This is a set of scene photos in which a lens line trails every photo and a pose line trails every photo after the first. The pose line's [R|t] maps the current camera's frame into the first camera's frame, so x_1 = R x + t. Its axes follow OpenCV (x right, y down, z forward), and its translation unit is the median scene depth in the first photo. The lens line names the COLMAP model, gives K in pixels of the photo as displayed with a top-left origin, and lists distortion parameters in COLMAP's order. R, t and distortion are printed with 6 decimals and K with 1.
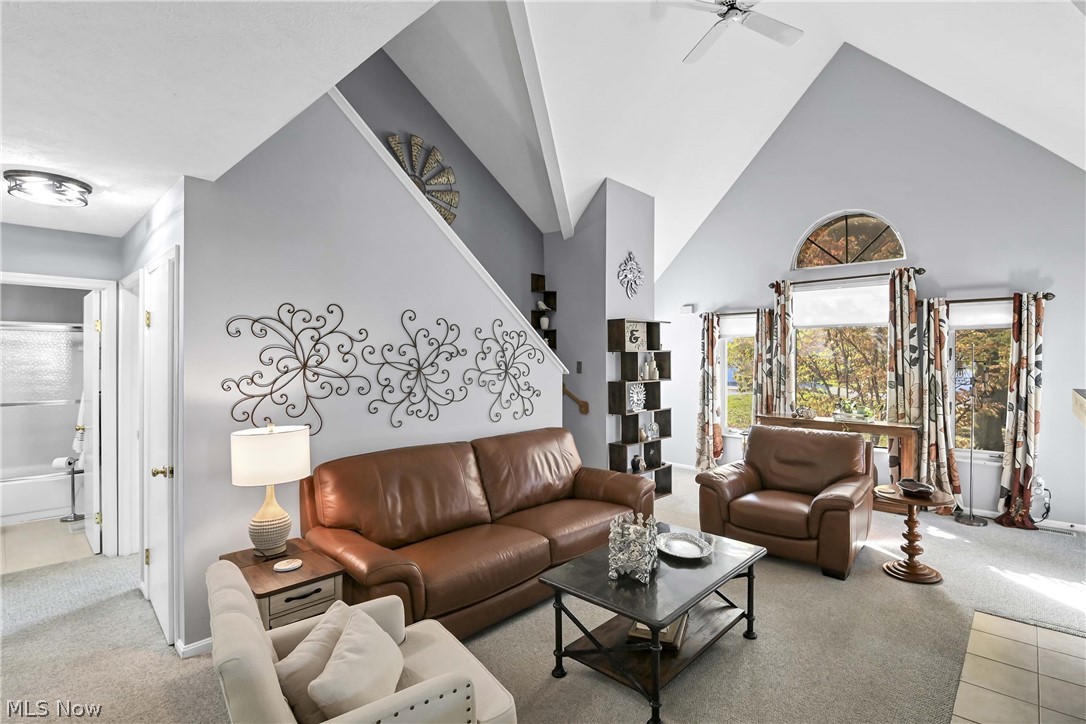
lens RADIAL K [[514.4, 0, 603.0], [0, 514.4, 363.6], [0, 0, 1]] dist [-0.012319, -0.000573]
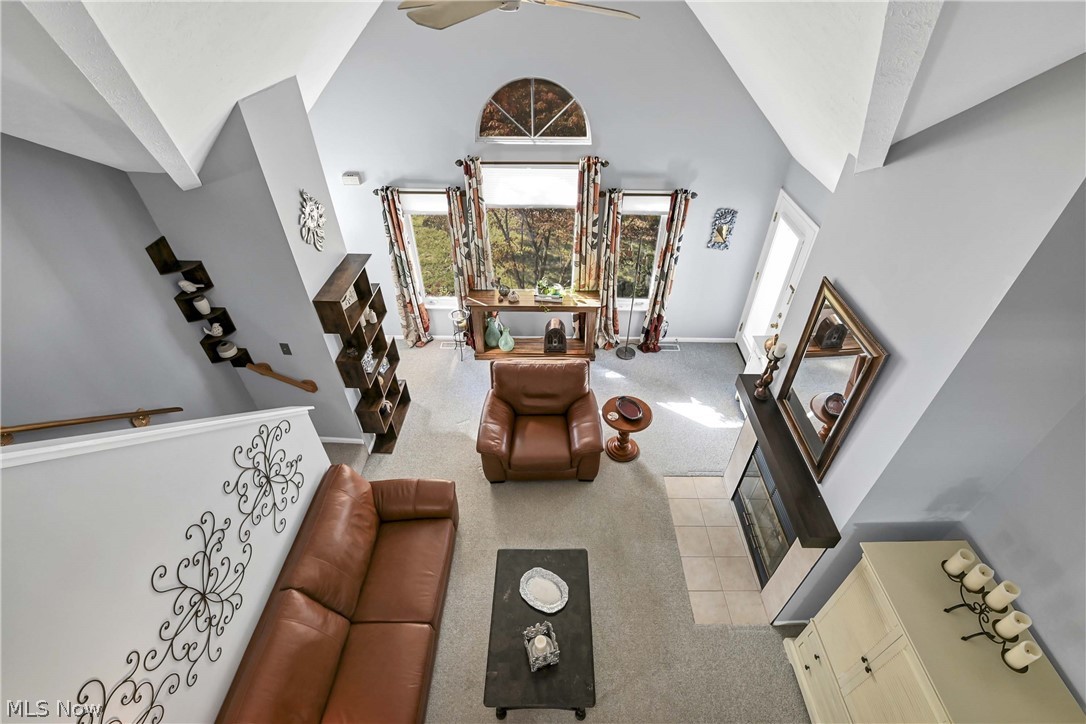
lens RADIAL K [[479.9, 0, 543.0], [0, 479.9, 362.0], [0, 0, 1]] dist [0.021184, -0.000058]
pose [[0.777933, -0.406585, 0.479071, -0.112288], [0.008732, 0.769351, 0.638767, -0.495930], [-0.628287, -0.492735, 0.602053, 0.287222]]
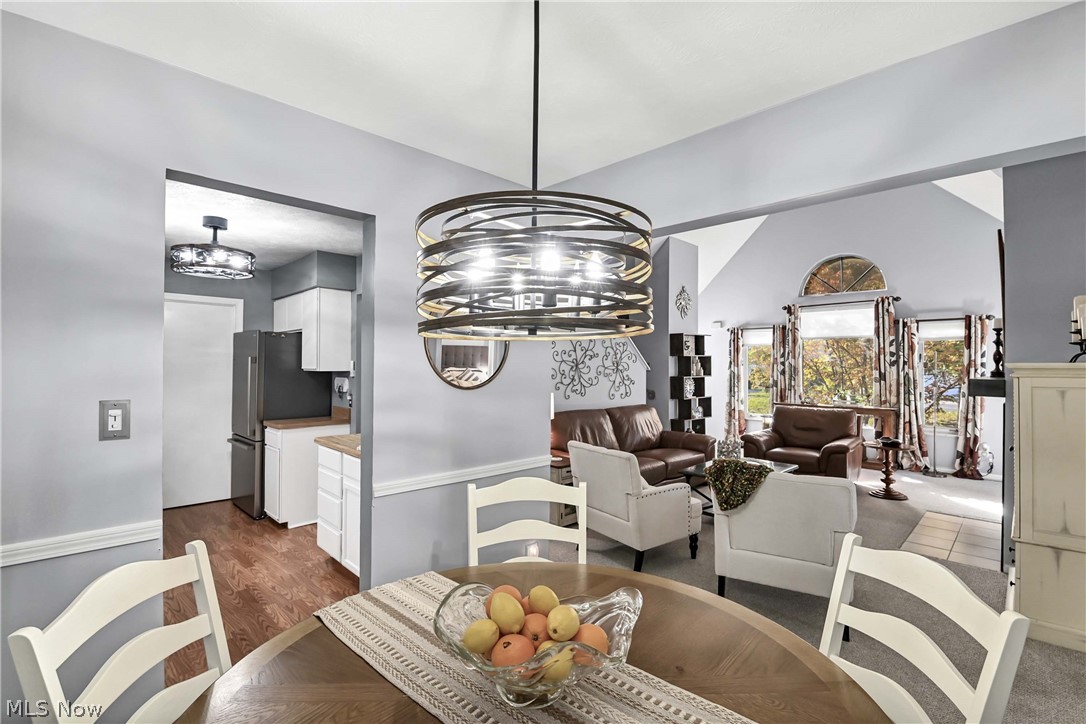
lens RADIAL K [[491.6, 0, 549.1], [0, 491.6, 363.7], [0, 0, 1]] dist [-0.010536, -0.000268]
pose [[0.996080, 0.003187, -0.088401, -0.211802], [-0.004440, 0.999893, -0.013974, 0.020234], [0.088347, 0.014311, 0.995987, -0.416247]]
